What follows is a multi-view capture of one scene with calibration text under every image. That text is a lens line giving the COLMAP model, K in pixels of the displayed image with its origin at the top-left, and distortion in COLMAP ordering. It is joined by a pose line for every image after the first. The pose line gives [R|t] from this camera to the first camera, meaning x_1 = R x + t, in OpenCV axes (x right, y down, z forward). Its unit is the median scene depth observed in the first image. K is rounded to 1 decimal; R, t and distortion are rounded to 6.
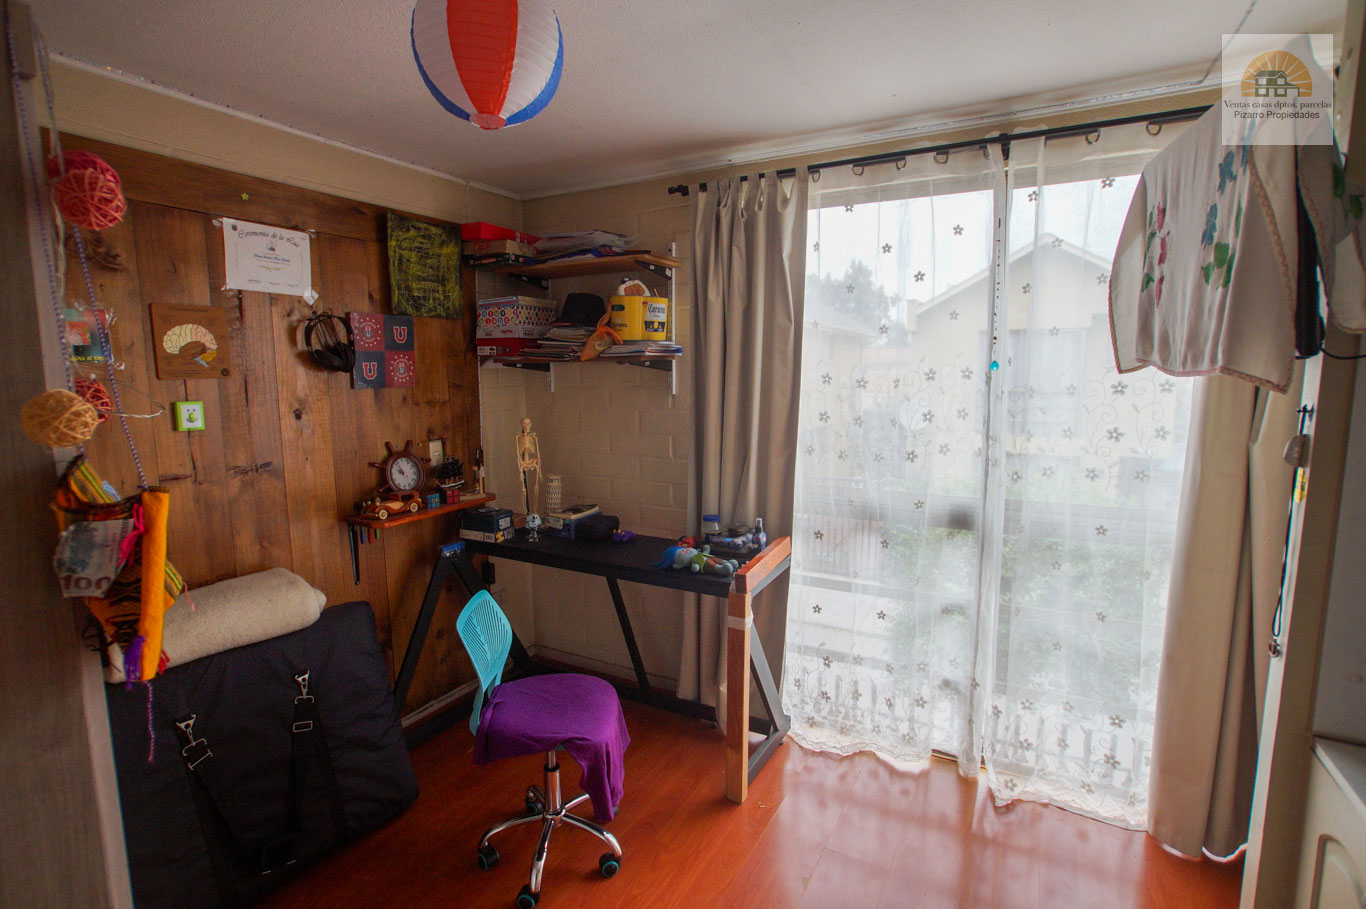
lens RADIAL K [[664.9, 0, 665.8], [0, 664.9, 453.2], [0, 0, 1]] dist [-0.070258, 0.033781]
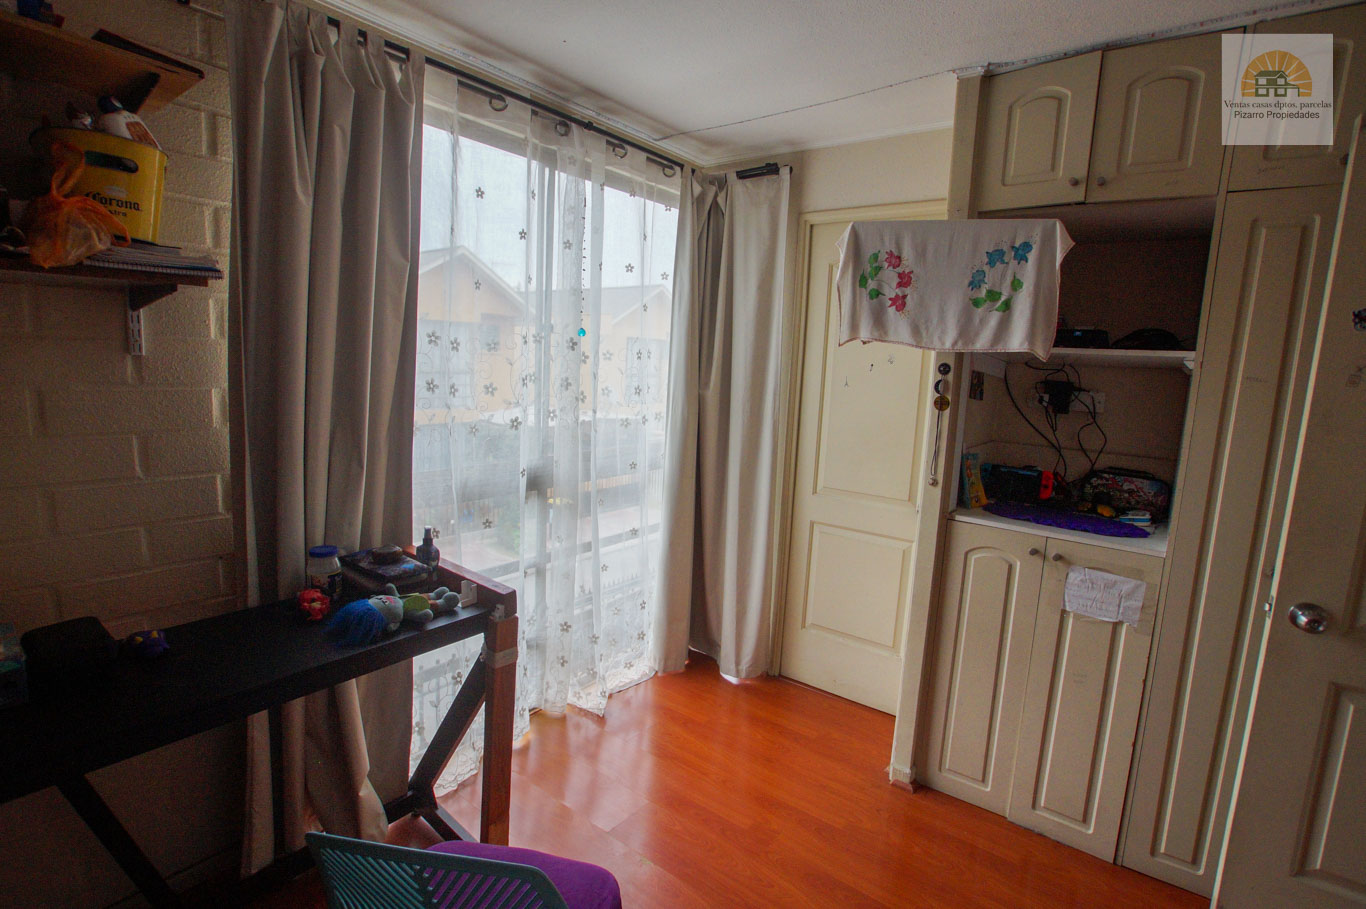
lens RADIAL K [[664.9, 0, 665.8], [0, 664.9, 453.2], [0, 0, 1]] dist [-0.070258, 0.033781]
pose [[0.149102, -0.124250, 0.980984, -0.555283], [0.078909, 0.990405, 0.113450, -0.046211], [-0.985668, 0.060493, 0.157476, 0.655035]]
